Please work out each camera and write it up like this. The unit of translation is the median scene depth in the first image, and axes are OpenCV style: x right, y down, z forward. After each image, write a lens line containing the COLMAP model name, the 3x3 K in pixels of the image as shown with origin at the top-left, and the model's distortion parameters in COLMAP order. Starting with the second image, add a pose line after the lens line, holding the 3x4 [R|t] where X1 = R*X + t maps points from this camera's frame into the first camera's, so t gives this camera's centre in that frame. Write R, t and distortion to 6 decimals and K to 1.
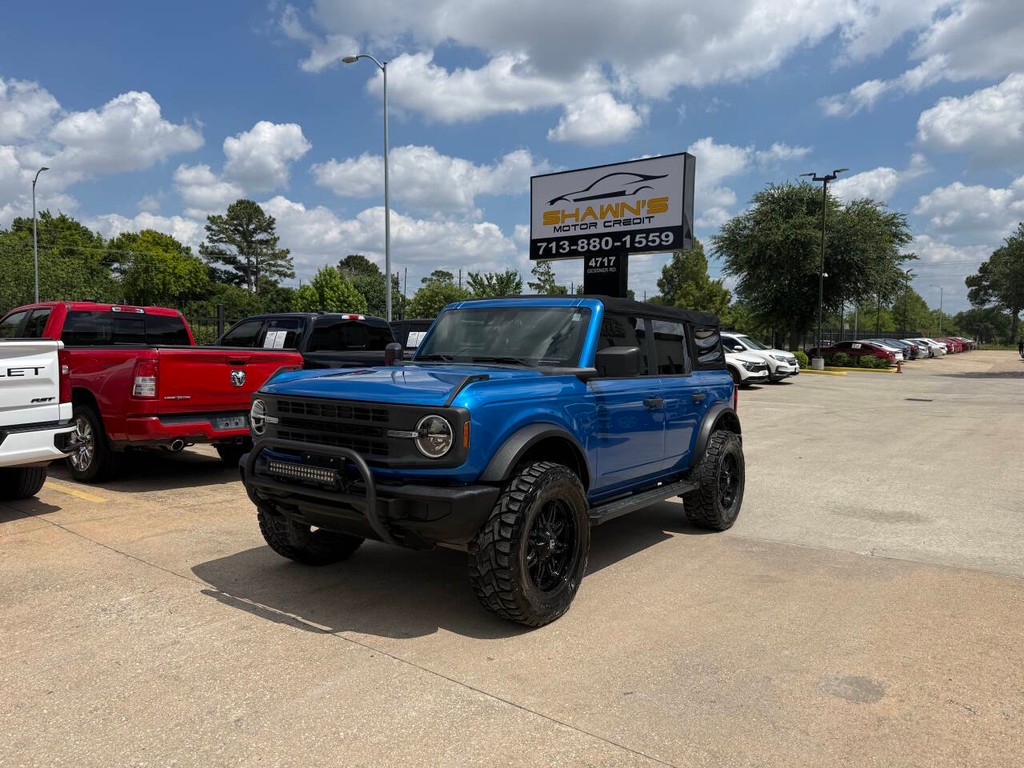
lens RADIAL K [[720.7, 0, 503.3], [0, 720.7, 384.4], [0, 0, 1]] dist [0.049134, -0.048693]
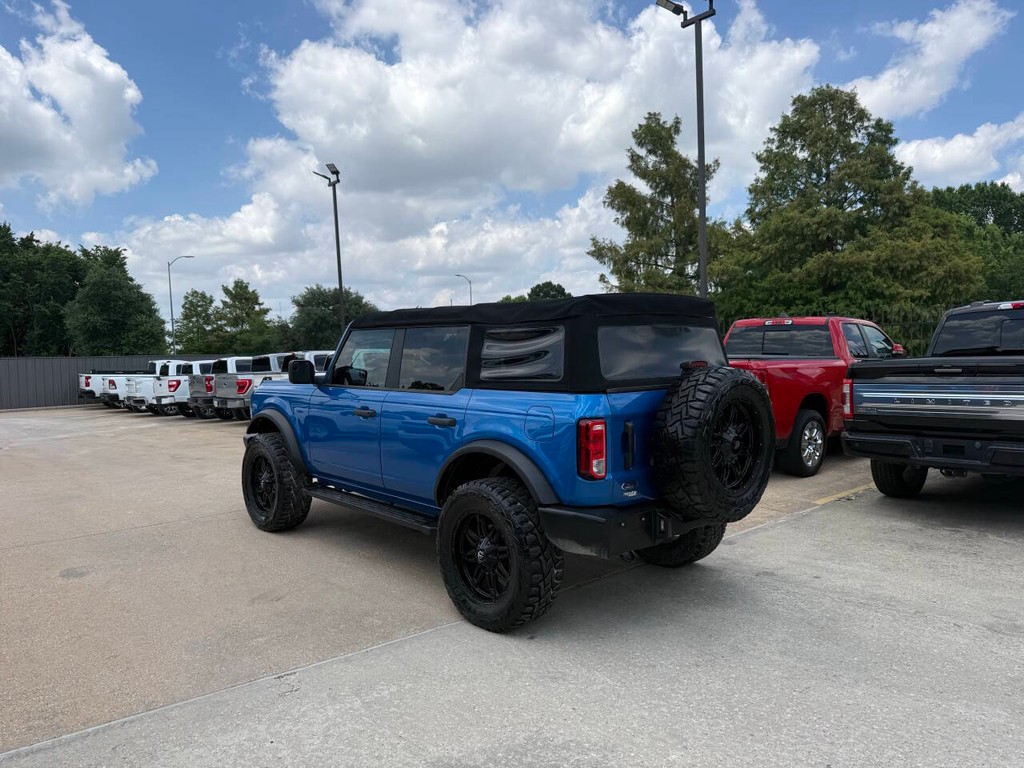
lens RADIAL K [[724.2, 0, 509.5], [0, 724.2, 384.8], [0, 0, 1]] dist [0.041261, -0.046872]
pose [[-0.214442, 0.033859, -0.976150, 0.303783], [-0.034510, 0.998512, 0.042216, -0.016617], [0.976127, 0.042740, -0.212955, 0.372287]]
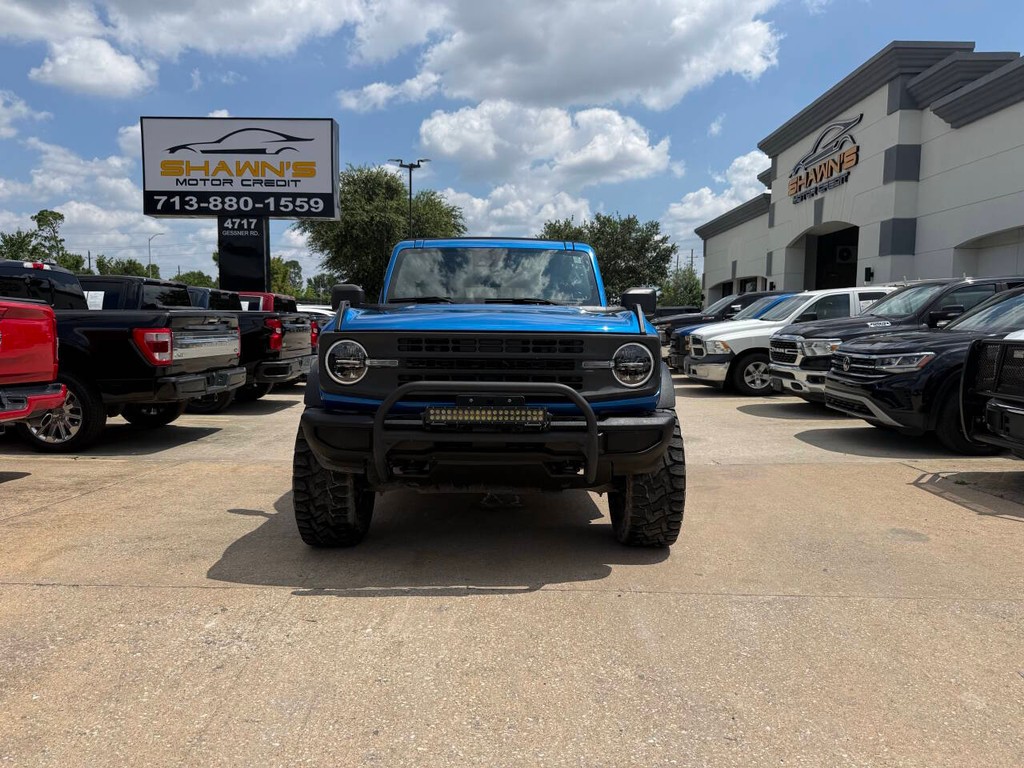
lens RADIAL K [[722.2, 0, 512.0], [0, 722.2, 384.0], [0, 0, 1]] dist [0.061284, -0.091283]
pose [[0.803787, -0.049032, 0.592893, -0.145545], [0.034342, 0.998760, 0.036039, 0.010695], [-0.593925, -0.008607, 0.804475, 0.057770]]
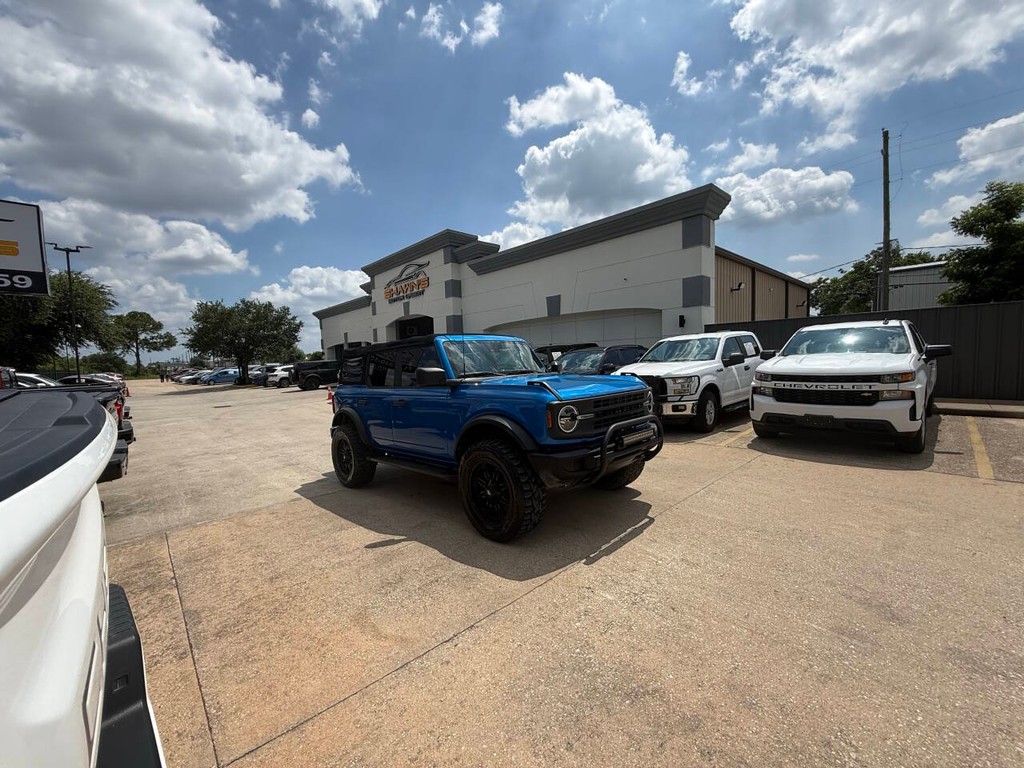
lens RADIAL K [[407.1, 0, 511.4], [0, 407.1, 386.5], [0, 0, 1]] dist [0.001173, 0.000183]
pose [[0.163400, -0.076582, 0.983583, -0.236113], [0.101463, 0.993000, 0.060459, -0.014498], [-0.981328, 0.089919, 0.170027, 0.214248]]
